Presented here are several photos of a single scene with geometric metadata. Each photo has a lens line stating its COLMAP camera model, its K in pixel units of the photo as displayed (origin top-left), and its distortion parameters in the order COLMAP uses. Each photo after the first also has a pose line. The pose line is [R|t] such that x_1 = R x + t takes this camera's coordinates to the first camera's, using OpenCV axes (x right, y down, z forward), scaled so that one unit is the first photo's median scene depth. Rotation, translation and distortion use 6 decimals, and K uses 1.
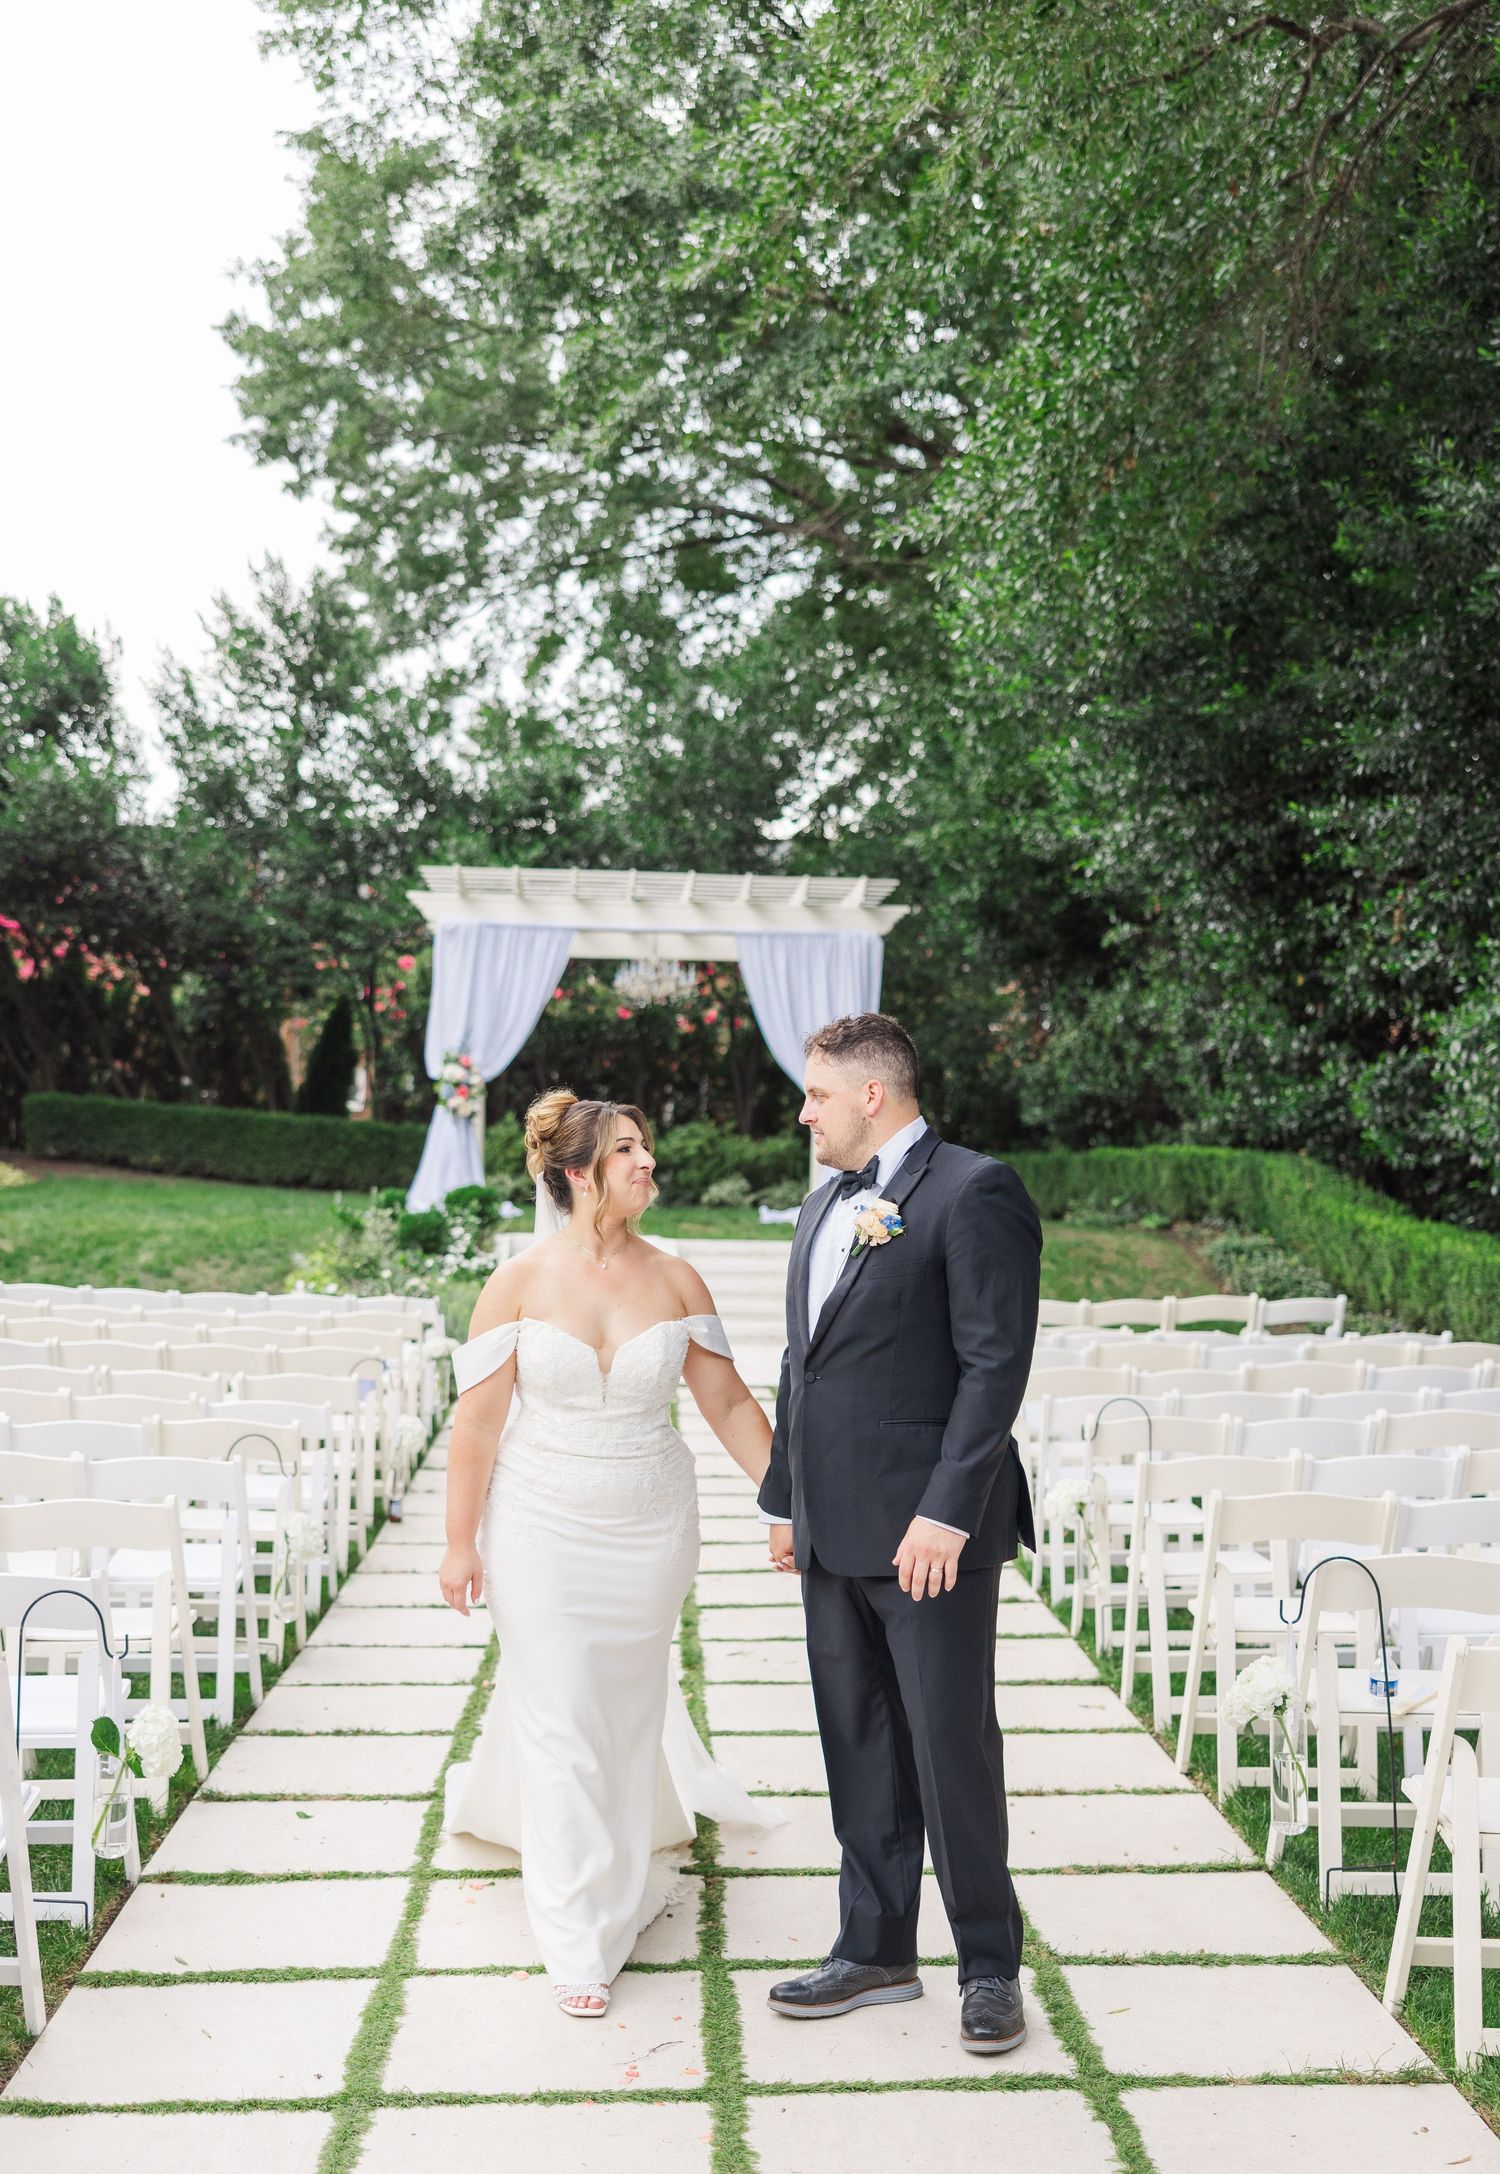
lens RADIAL K [[3133.2, 0, 750.0], [0, 3133.2, 1087.0], [0, 0, 1]] dist [0.007097, 0.035972]
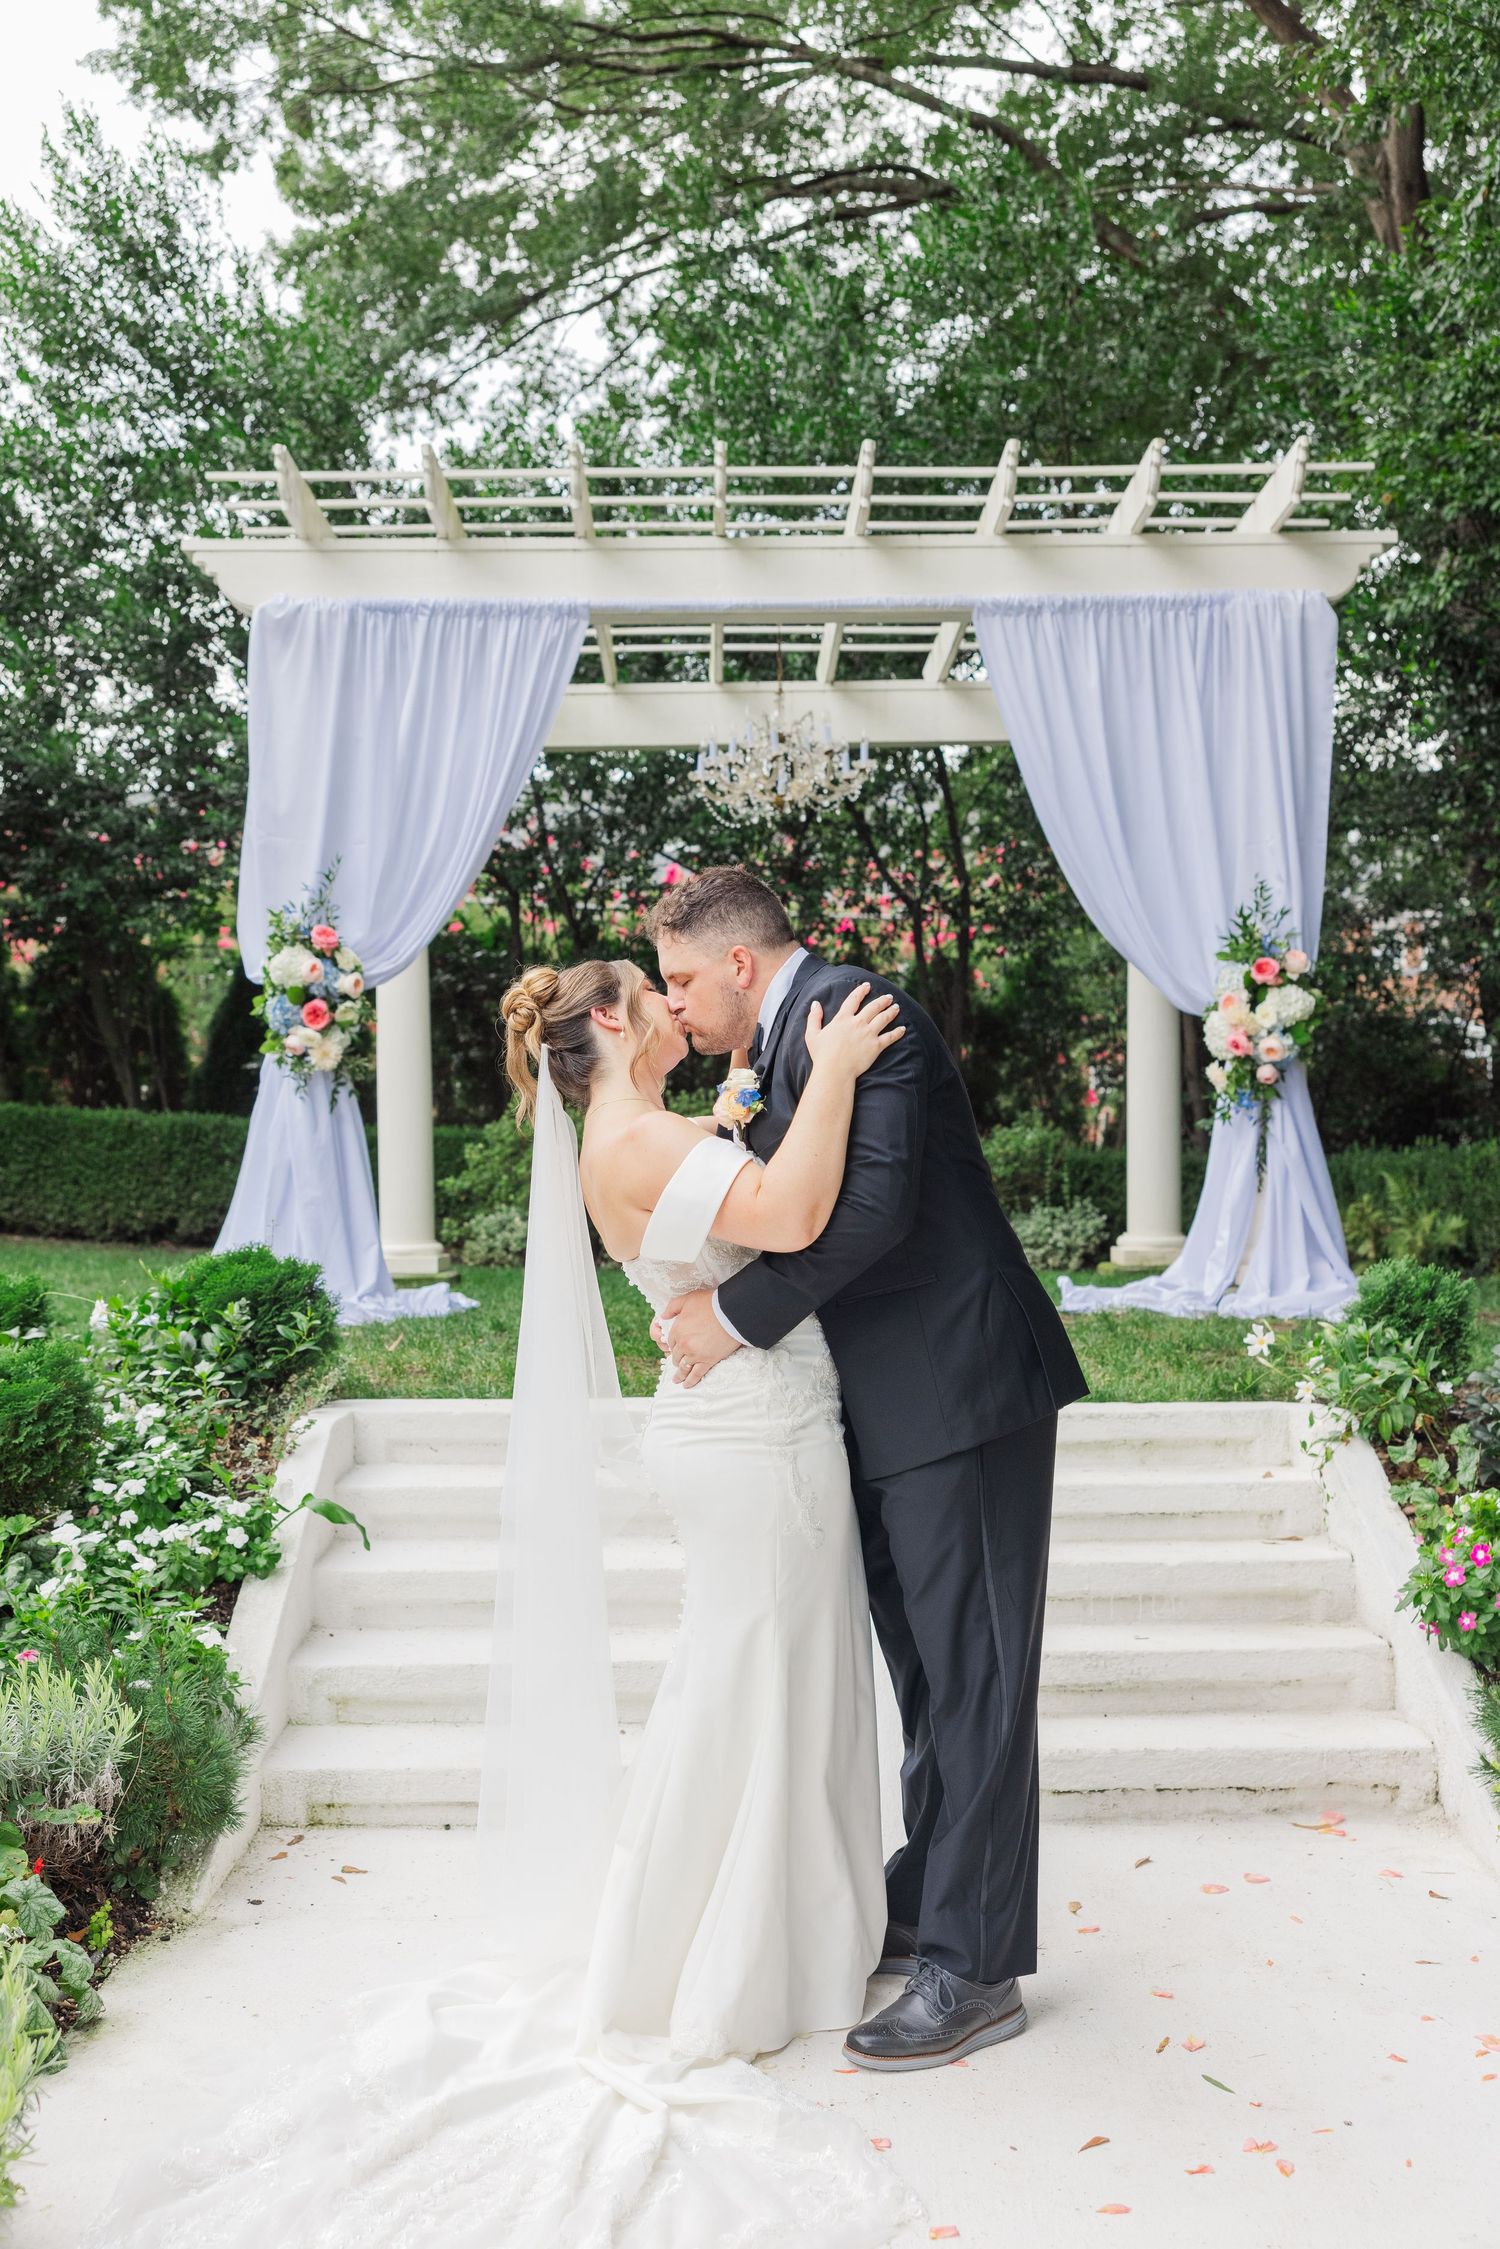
lens RADIAL K [[2515.9, 0, 750.0], [0, 2515.9, 1124.5], [0, 0, 1]] dist [-0.000926, 0.025212]
pose [[0.998493, -0.030422, -0.045671, -0.016075], [0.030454, 0.999536, 0.000000, 0.013573], [0.045650, -0.001391, 0.998957, 0.516201]]
